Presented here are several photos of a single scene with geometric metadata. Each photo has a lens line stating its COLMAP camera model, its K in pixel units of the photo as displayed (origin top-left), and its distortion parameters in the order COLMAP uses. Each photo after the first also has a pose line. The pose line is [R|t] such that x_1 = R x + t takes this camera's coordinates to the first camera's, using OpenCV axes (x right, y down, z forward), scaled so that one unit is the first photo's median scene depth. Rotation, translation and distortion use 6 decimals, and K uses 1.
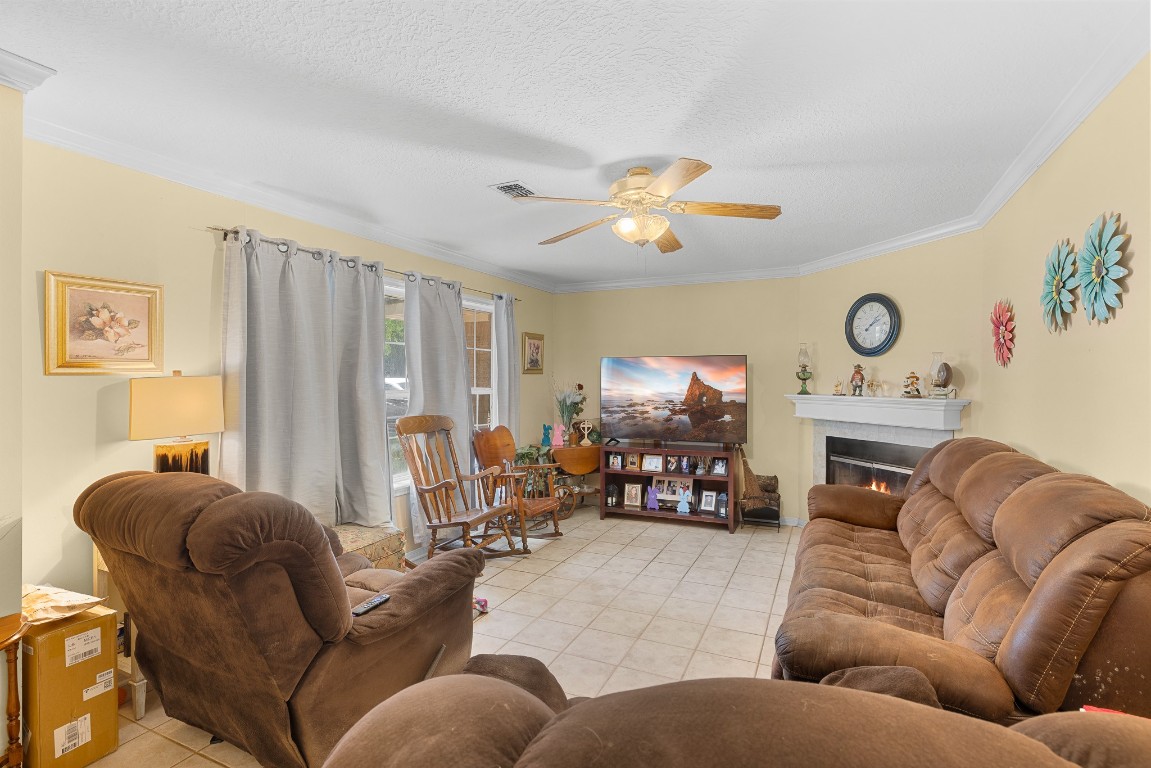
lens RADIAL K [[545.8, 0, 575.6], [0, 545.8, 380.2], [0, 0, 1]] dist [-0.001861, -0.000272]
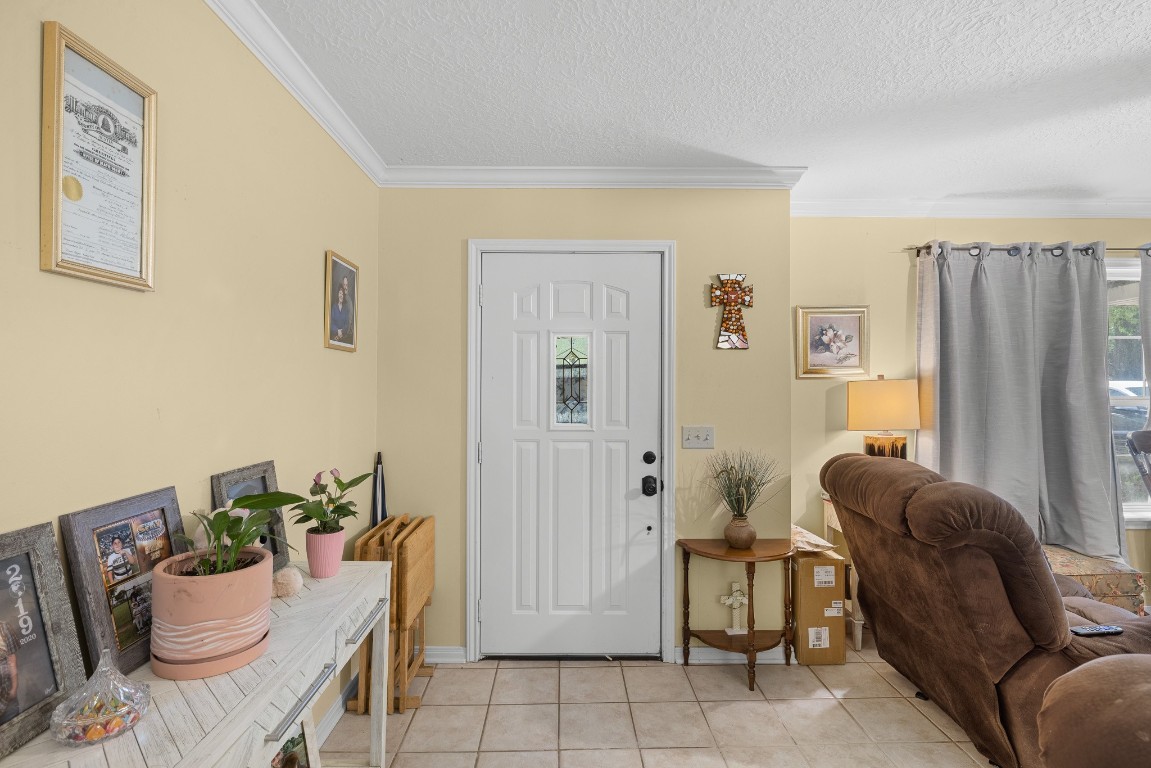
lens RADIAL K [[545.8, 0, 577.4], [0, 545.8, 375.5], [0, 0, 1]] dist [-0.001861, -0.000272]
pose [[0.449547, -0.010132, -0.893199, 0.040767], [-0.002830, 0.999914, -0.012767, 0.000758], [0.893252, 0.008267, 0.449480, -0.143532]]
